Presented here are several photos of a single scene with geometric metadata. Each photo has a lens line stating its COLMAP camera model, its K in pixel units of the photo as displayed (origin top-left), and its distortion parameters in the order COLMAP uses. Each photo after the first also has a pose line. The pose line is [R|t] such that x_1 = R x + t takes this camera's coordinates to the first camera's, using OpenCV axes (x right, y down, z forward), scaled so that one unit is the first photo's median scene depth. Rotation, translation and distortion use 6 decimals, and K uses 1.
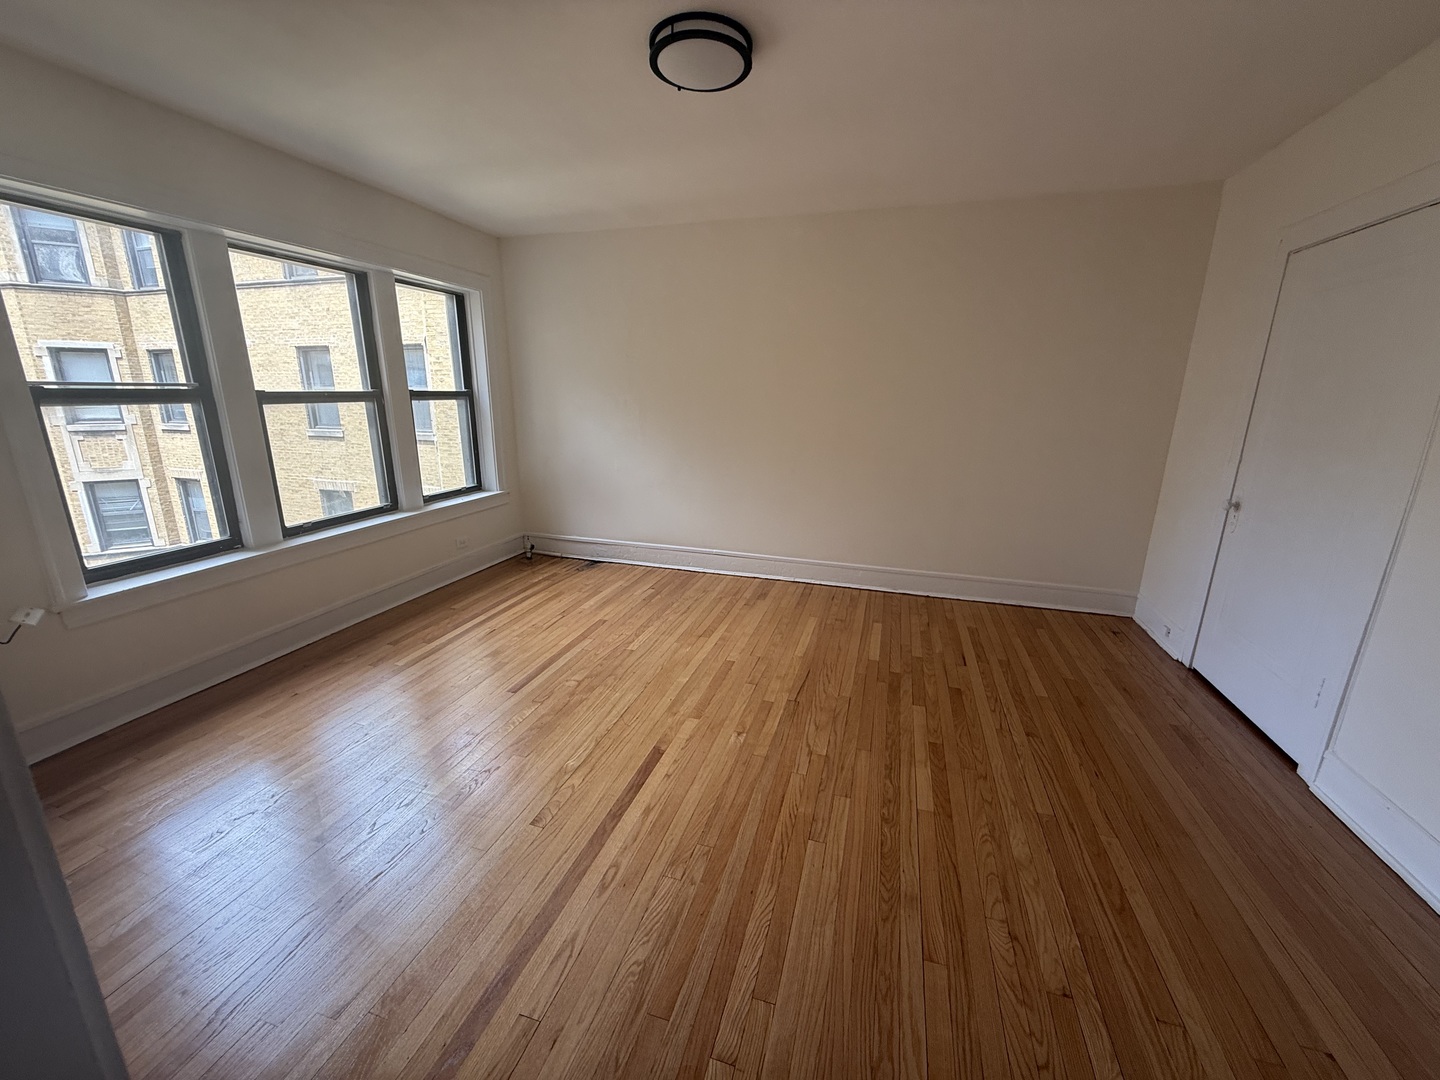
lens RADIAL K [[574.5, 0, 717.7], [0, 574.5, 536.0], [0, 0, 1]] dist [-0.000162, 0.000208]
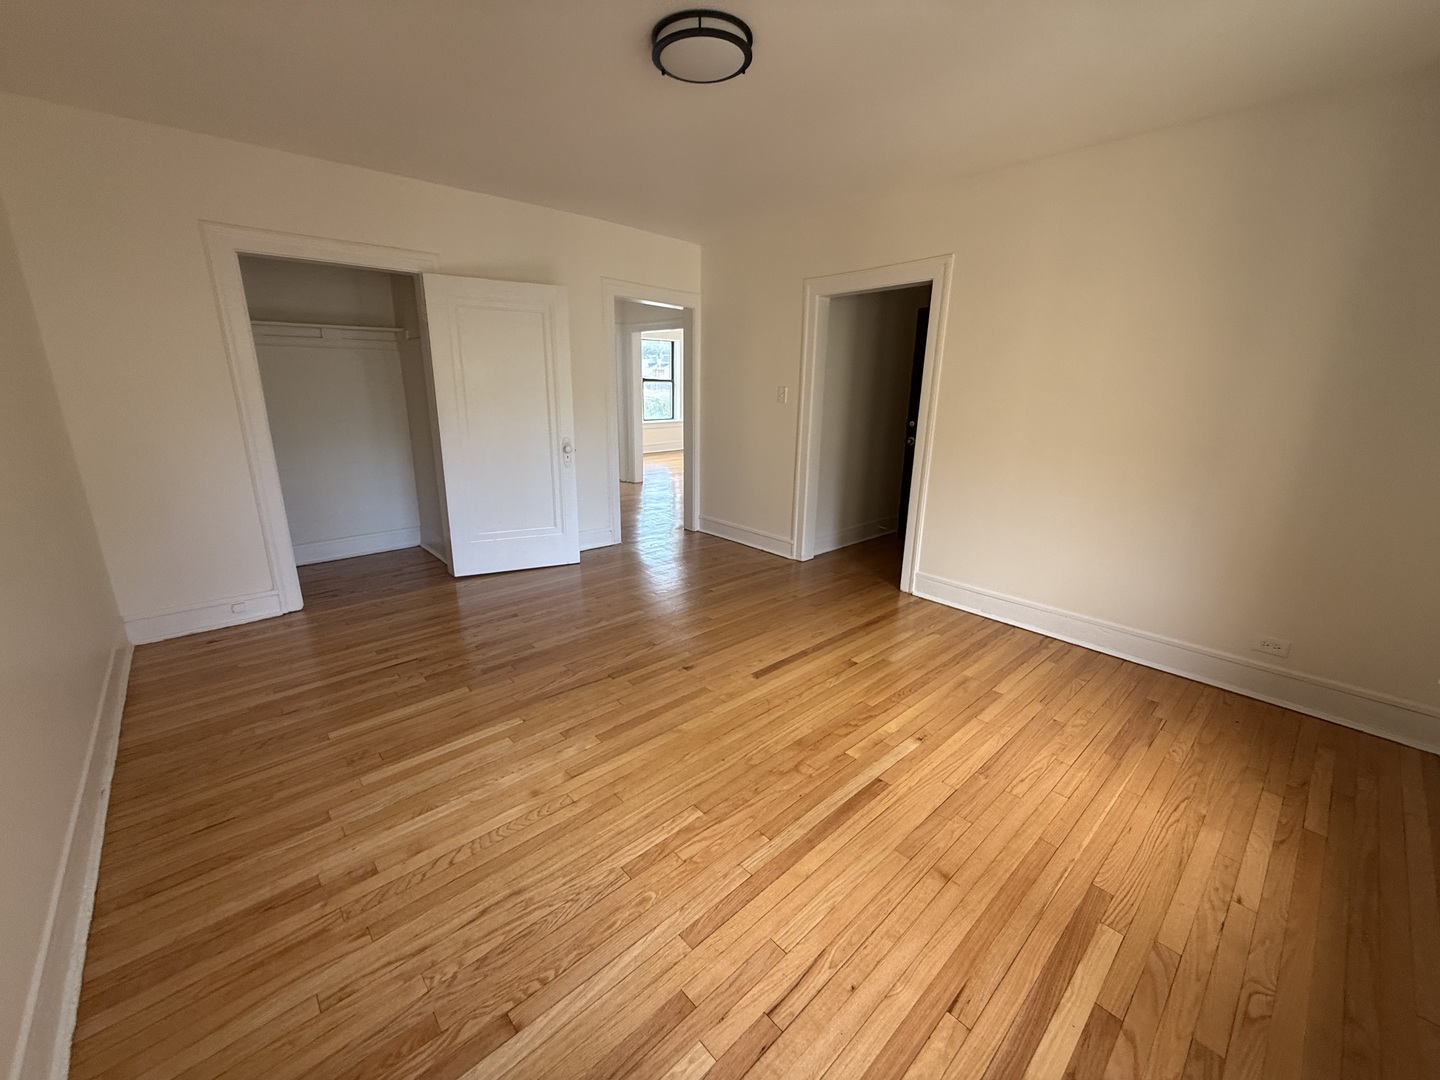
lens RADIAL K [[574.5, 0, 717.7], [0, 574.5, 536.0], [0, 0, 1]] dist [-0.000162, 0.000208]
pose [[-0.860014, -0.158331, 0.485085, -0.342134], [0.102847, 0.877348, 0.468703, -0.277345], [-0.499799, 0.452981, -0.738248, 1.068070]]
